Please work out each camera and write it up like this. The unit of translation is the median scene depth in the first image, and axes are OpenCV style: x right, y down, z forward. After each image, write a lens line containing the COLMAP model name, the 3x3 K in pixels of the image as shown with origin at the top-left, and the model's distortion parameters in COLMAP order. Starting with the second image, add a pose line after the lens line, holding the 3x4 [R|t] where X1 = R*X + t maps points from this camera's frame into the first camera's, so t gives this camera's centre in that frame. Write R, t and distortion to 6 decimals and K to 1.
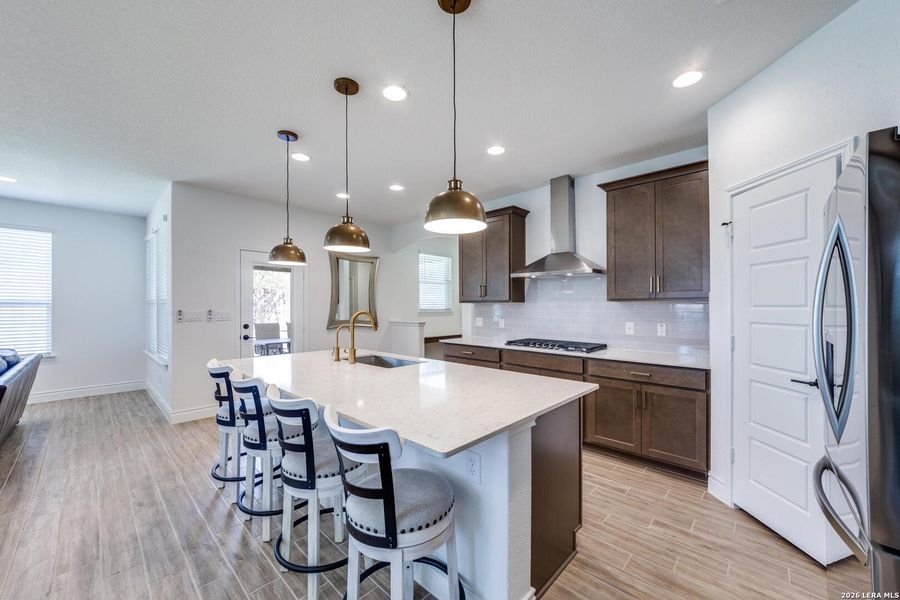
lens RADIAL K [[348.4, 0, 449.2], [0, 348.4, 310.0], [0, 0, 1]] dist [-0.000800, -0.000073]
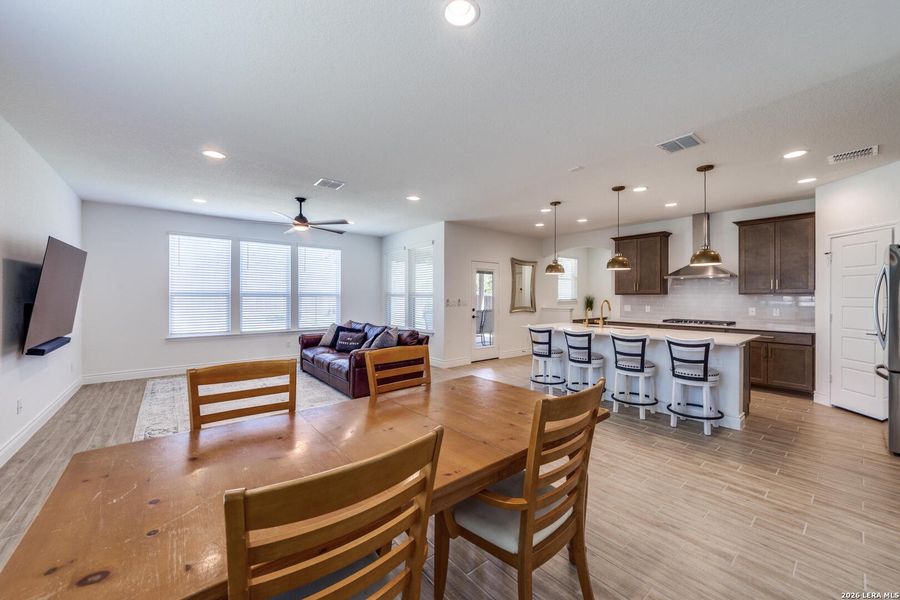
lens RADIAL K [[340.9, 0, 453.7], [0, 340.9, 301.7], [0, 0, 1]] dist [-0.000565, 0.000034]
pose [[0.992865, 0.003900, -0.119176, -0.664013], [-0.003279, 0.999980, 0.005411, 0.004050], [0.119195, -0.004982, 0.992858, -0.716816]]
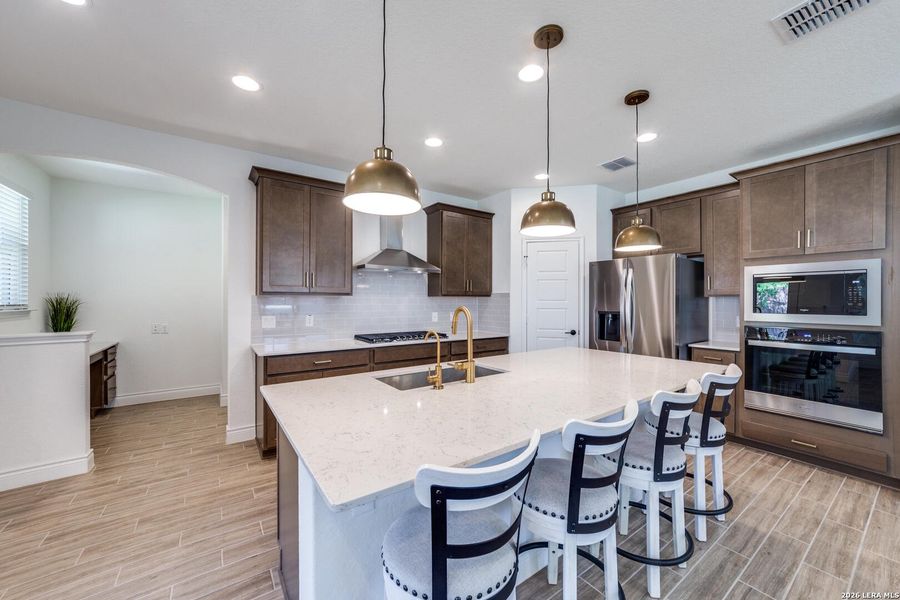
lens RADIAL K [[340.9, 0, 453.7], [0, 340.9, 301.7], [0, 0, 1]] dist [-0.000565, 0.000034]
pose [[0.205137, -0.004891, 0.978721, -0.752471], [0.007372, 0.999967, 0.003452, -0.009400], [-0.978706, 0.006507, 0.205166, 0.694455]]
